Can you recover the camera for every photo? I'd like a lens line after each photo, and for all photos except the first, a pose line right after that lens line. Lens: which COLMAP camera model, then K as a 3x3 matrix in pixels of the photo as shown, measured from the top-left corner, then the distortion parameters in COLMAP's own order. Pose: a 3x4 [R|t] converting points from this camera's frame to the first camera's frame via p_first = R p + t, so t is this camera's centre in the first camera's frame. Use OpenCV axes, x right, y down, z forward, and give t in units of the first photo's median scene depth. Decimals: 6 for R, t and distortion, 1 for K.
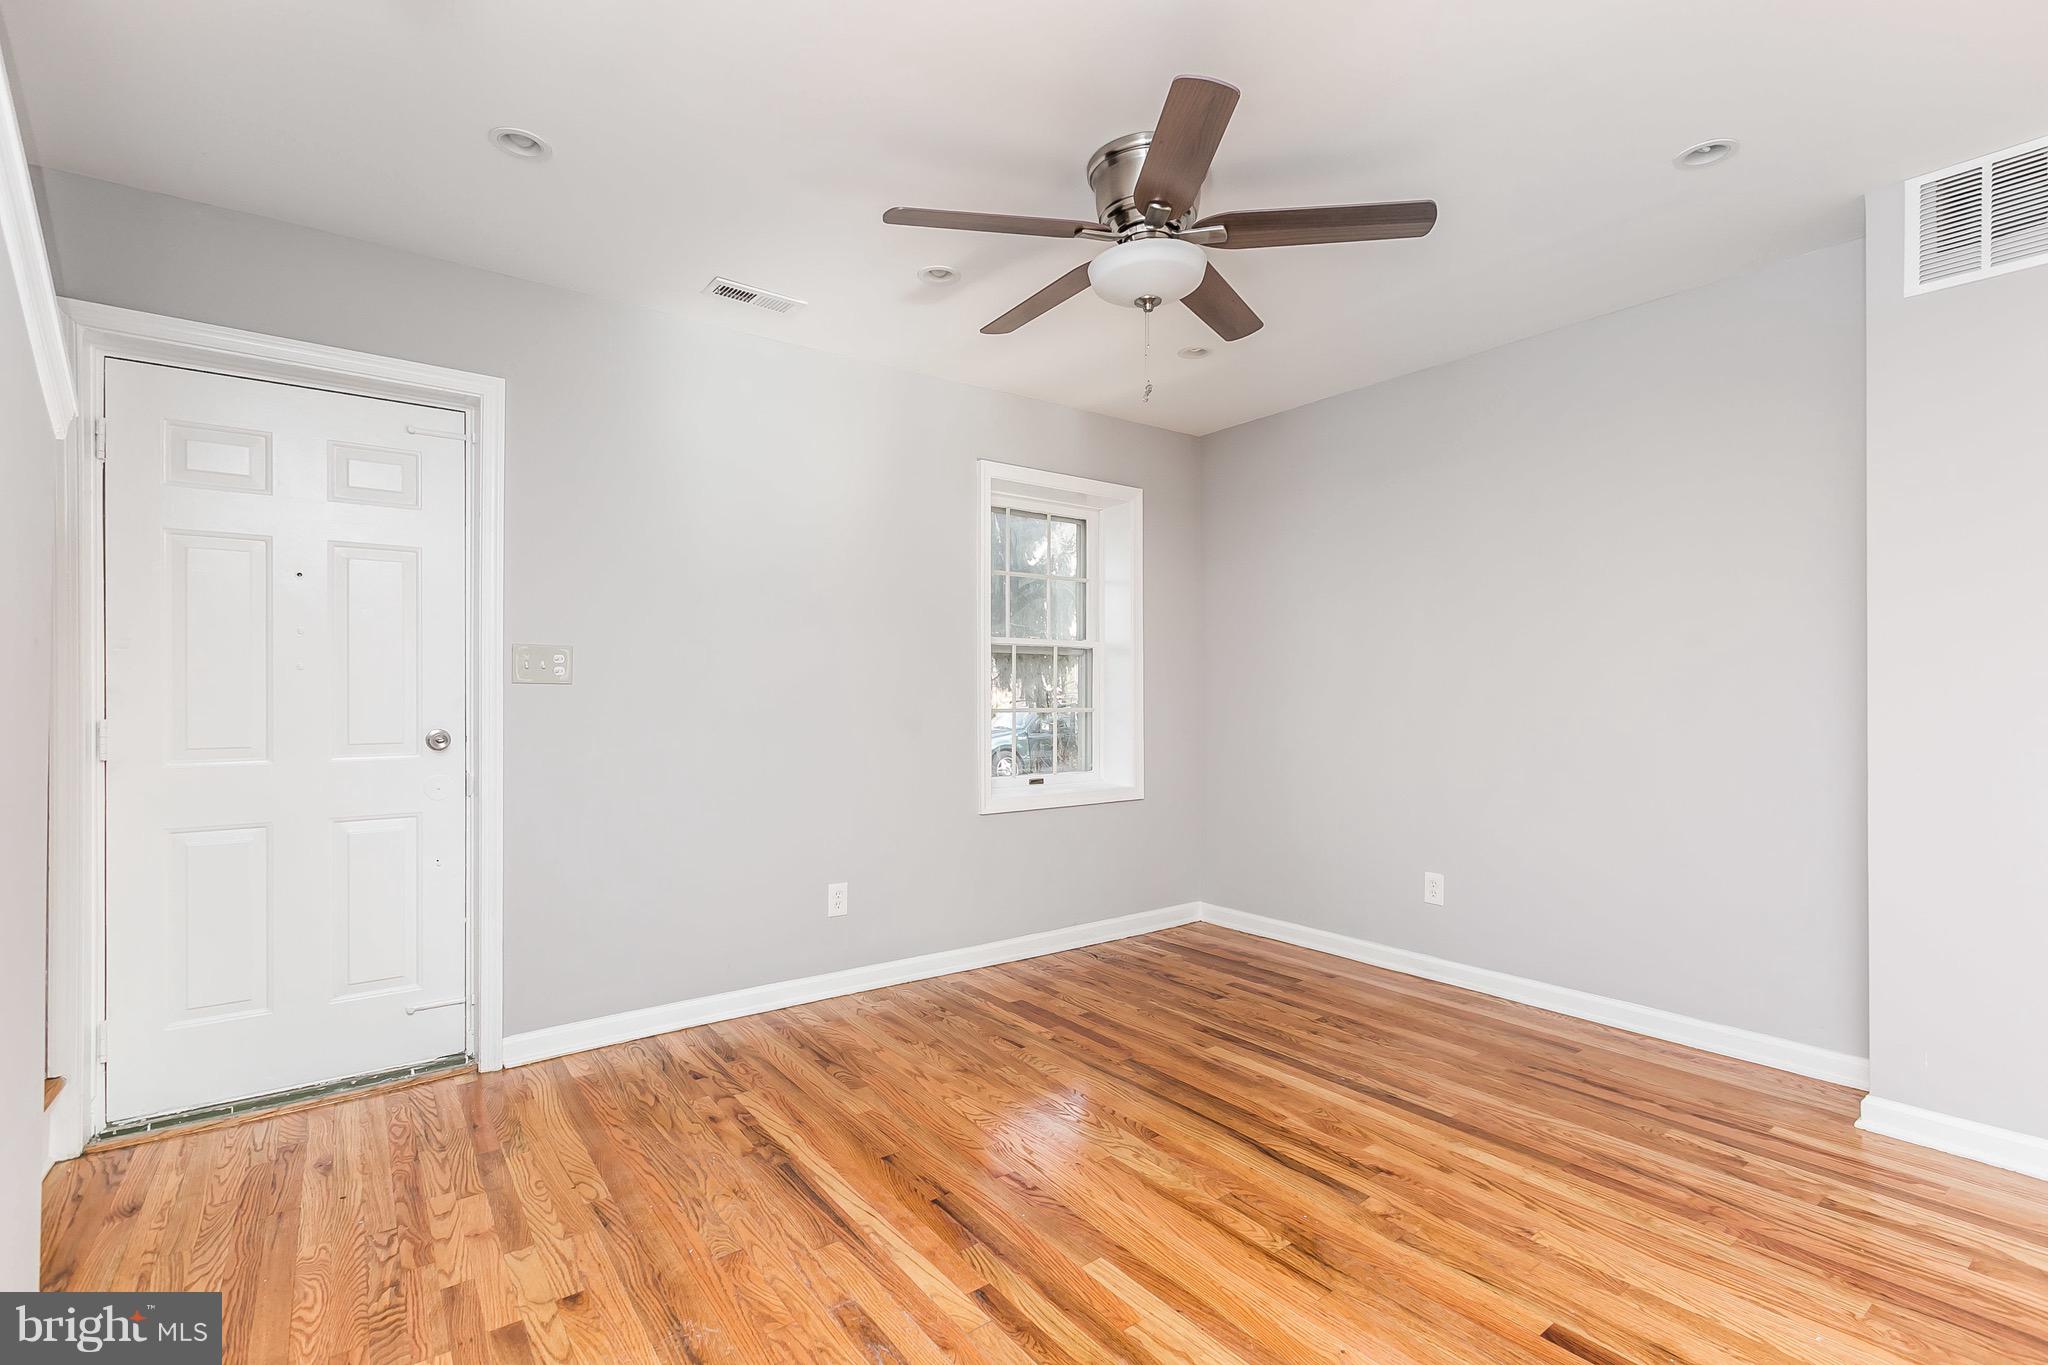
lens RADIAL K [[929.6, 0, 1063.4], [0, 929.6, 693.2], [0, 0, 1]] dist [0.002985, 0.000471]
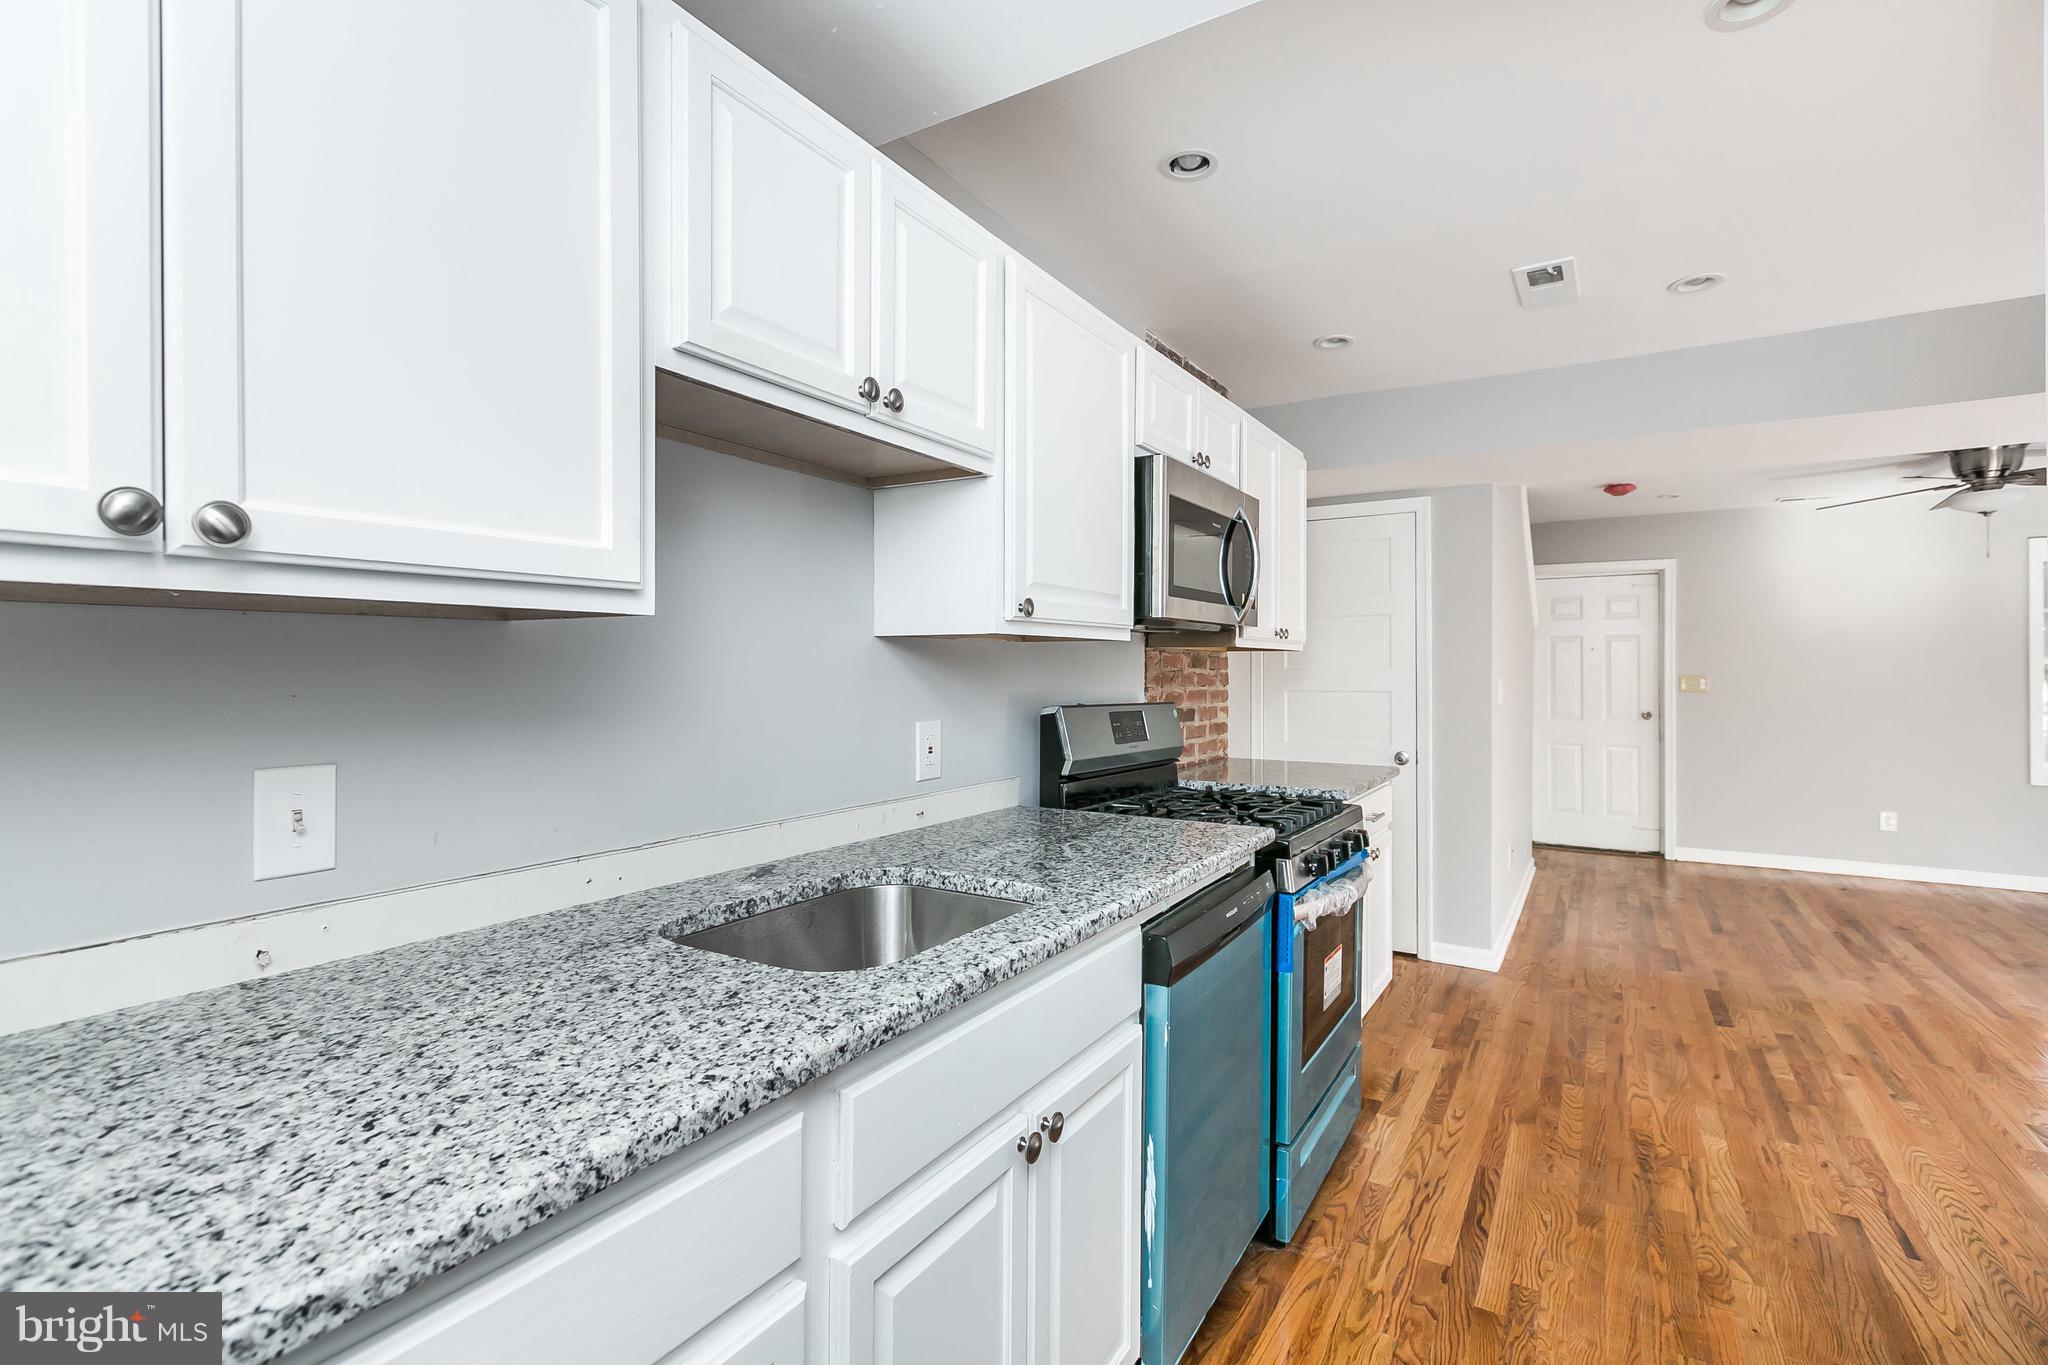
lens RADIAL K [[907.5, 0, 1010.3], [0, 907.5, 669.2], [0, 0, 1]] dist [0.008790, -0.000122]
pose [[0.319796, -0.004698, -0.947475, 1.001730], [-0.002094, 0.999982, -0.005665, -0.049602], [0.947484, 0.003796, 0.319780, -1.269271]]
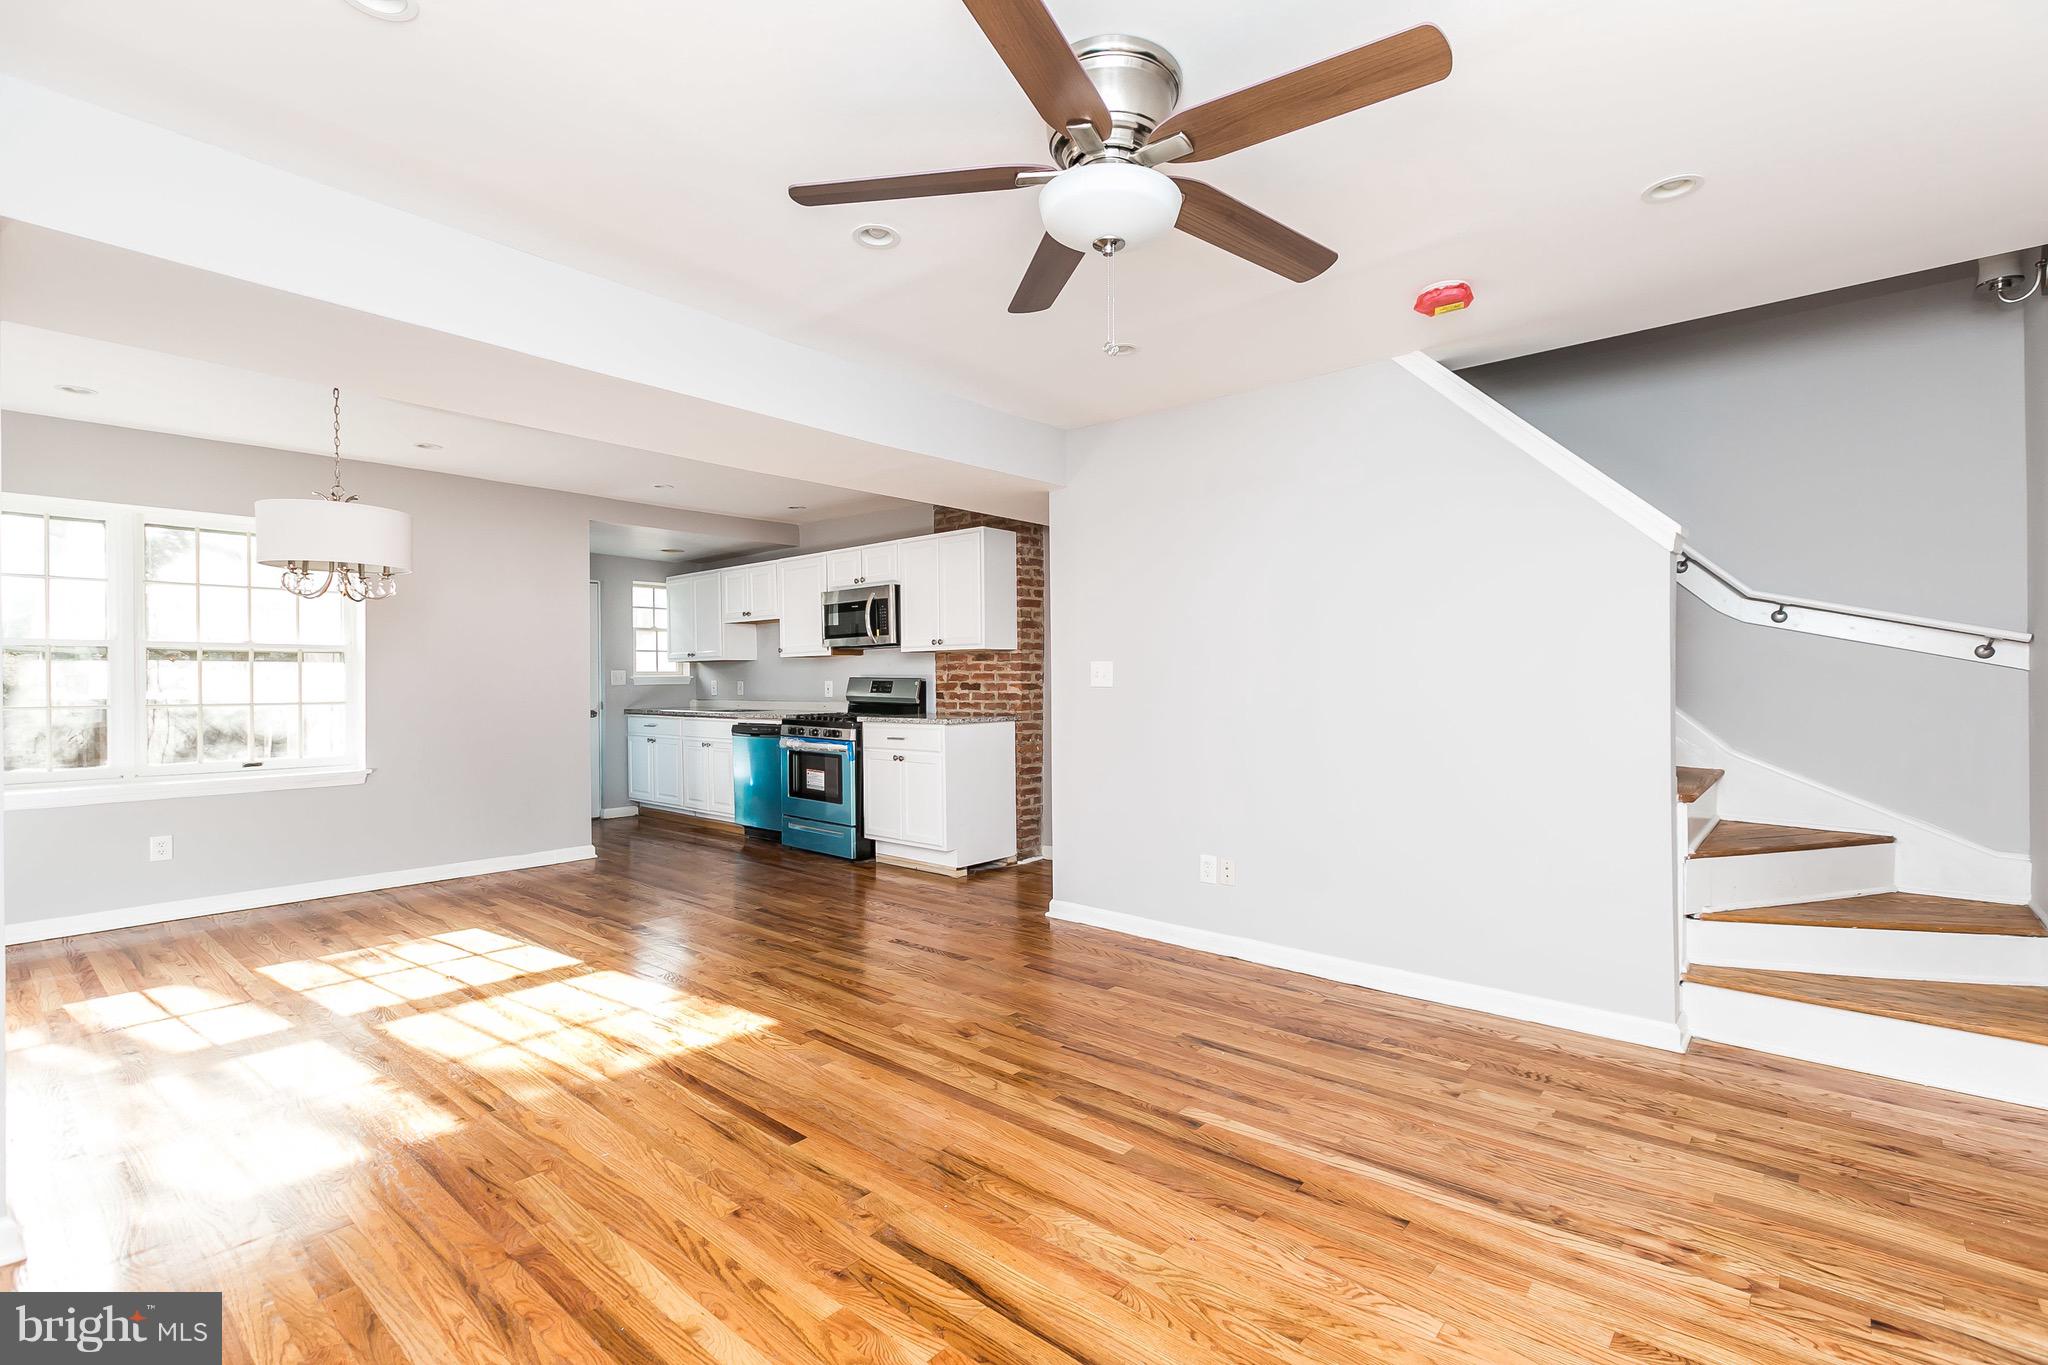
lens RADIAL K [[925.4, 0, 1066.1], [0, 925.4, 671.7], [0, 0, 1]] dist [0.000625, -0.000622]
pose [[-0.974462, 0.001988, -0.224542, 0.253941], [0.004384, 0.999939, -0.010173, -0.009373], [0.224508, -0.010898, -0.974411, 1.435955]]
